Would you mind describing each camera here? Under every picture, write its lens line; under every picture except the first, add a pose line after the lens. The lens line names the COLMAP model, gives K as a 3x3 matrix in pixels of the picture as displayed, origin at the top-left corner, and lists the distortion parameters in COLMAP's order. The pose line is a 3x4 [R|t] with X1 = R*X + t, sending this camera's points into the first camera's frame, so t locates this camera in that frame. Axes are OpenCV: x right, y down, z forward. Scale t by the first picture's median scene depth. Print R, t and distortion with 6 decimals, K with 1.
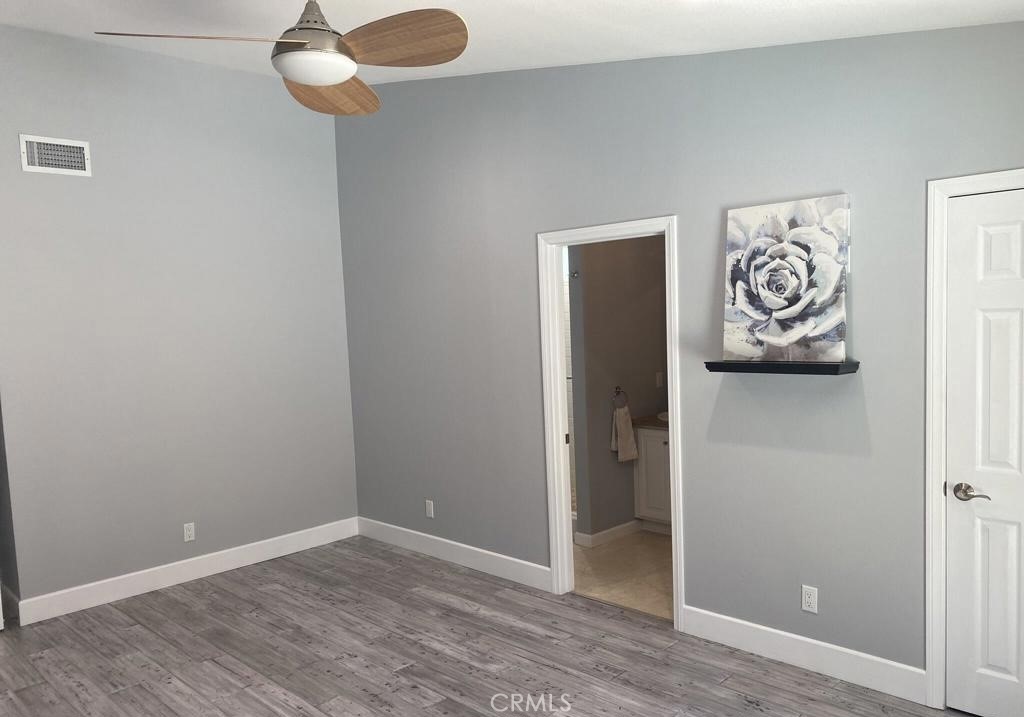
lens RADIAL K [[773.1, 0, 507.4], [0, 773.1, 373.4], [0, 0, 1]] dist [0.036033, -0.044487]
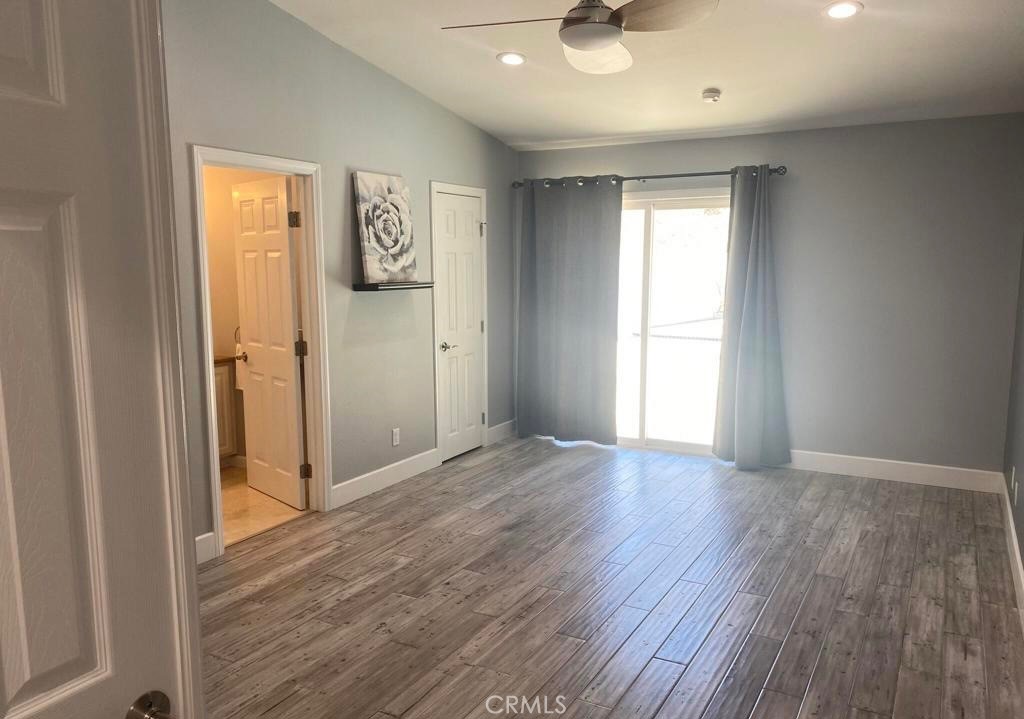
lens RADIAL K [[773.1, 0, 507.4], [0, 773.1, 374.4], [0, 0, 1]] dist [0.036033, -0.044487]
pose [[-0.257505, -0.101347, 0.960947, -1.141535], [0.088292, 0.987856, 0.127845, -0.011442], [-0.962235, 0.117765, -0.245430, 1.150305]]
